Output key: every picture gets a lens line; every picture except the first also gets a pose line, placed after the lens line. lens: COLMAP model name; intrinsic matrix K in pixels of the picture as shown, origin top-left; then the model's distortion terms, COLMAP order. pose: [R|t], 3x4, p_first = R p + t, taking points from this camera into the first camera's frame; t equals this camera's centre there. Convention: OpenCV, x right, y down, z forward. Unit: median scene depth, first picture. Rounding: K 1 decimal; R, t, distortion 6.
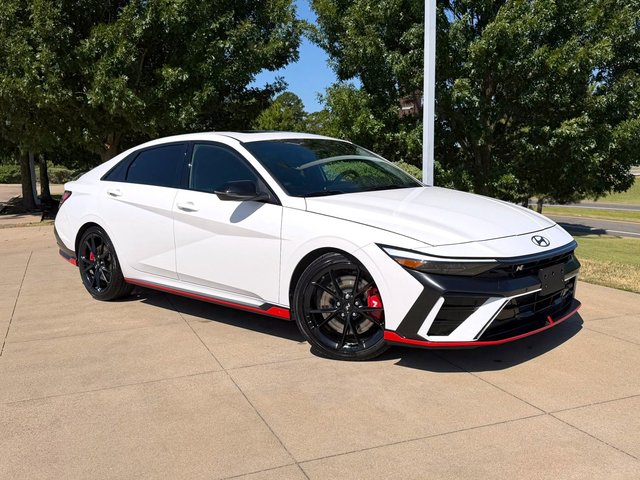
lens RADIAL K [[620.4, 0, 315.7], [0, 620.4, 240.1], [0, 0, 1]] dist [0.128855, -0.221108]
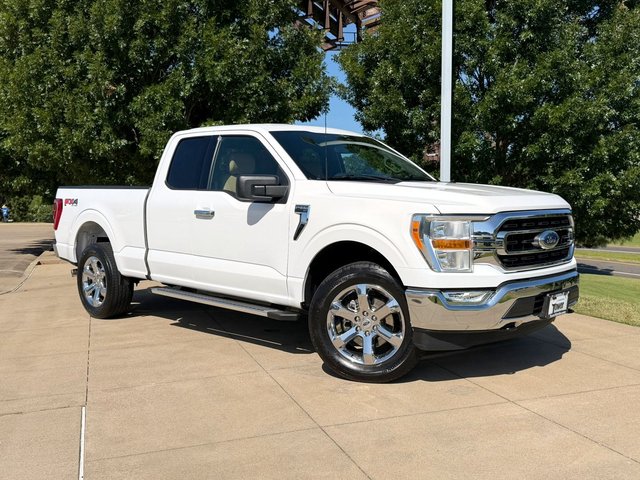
lens RADIAL K [[616.7, 0, 320.2], [0, 616.7, 240.8], [0, 0, 1]] dist [0.140190, -0.251625]
pose [[0.999129, 0.009336, -0.040678, 0.012097], [-0.011919, 0.997896, -0.063729, 0.017732], [0.039997, 0.064158, 0.997138, -0.216047]]
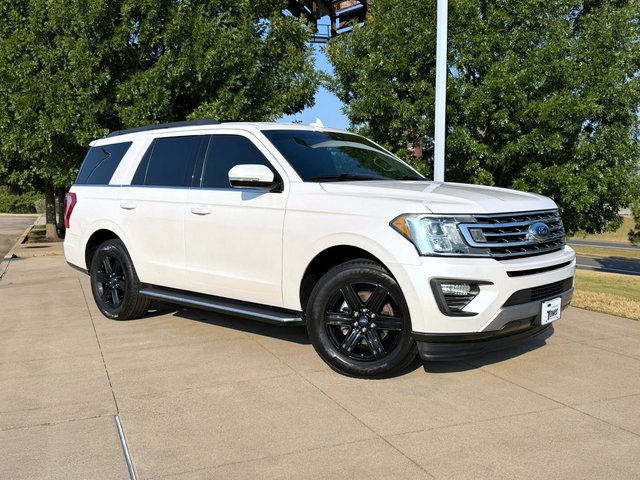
lens RADIAL K [[610.6, 0, 321.8], [0, 610.6, 242.7], [0, 0, 1]] dist [0.133742, -0.238667]
pose [[0.999676, 0.014550, 0.020885, -0.101581], [-0.013503, 0.998688, -0.049399, 0.008650], [-0.021576, 0.049101, 0.998561, -0.164035]]
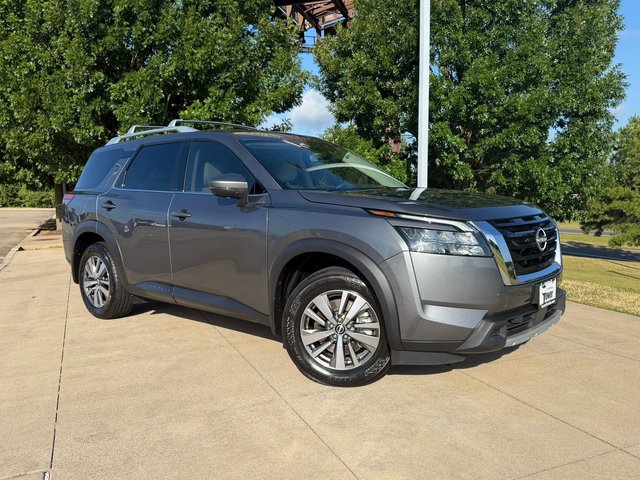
lens RADIAL K [[522.7, 0, 318.5], [0, 522.7, 242.5], [0, 0, 1]] dist [0.088367, -0.120432]
pose [[0.999349, 0.003680, 0.035890, -0.094062], [-0.002764, 0.999670, -0.025530, -0.021749], [-0.035972, 0.025414, 0.999030, 0.098555]]
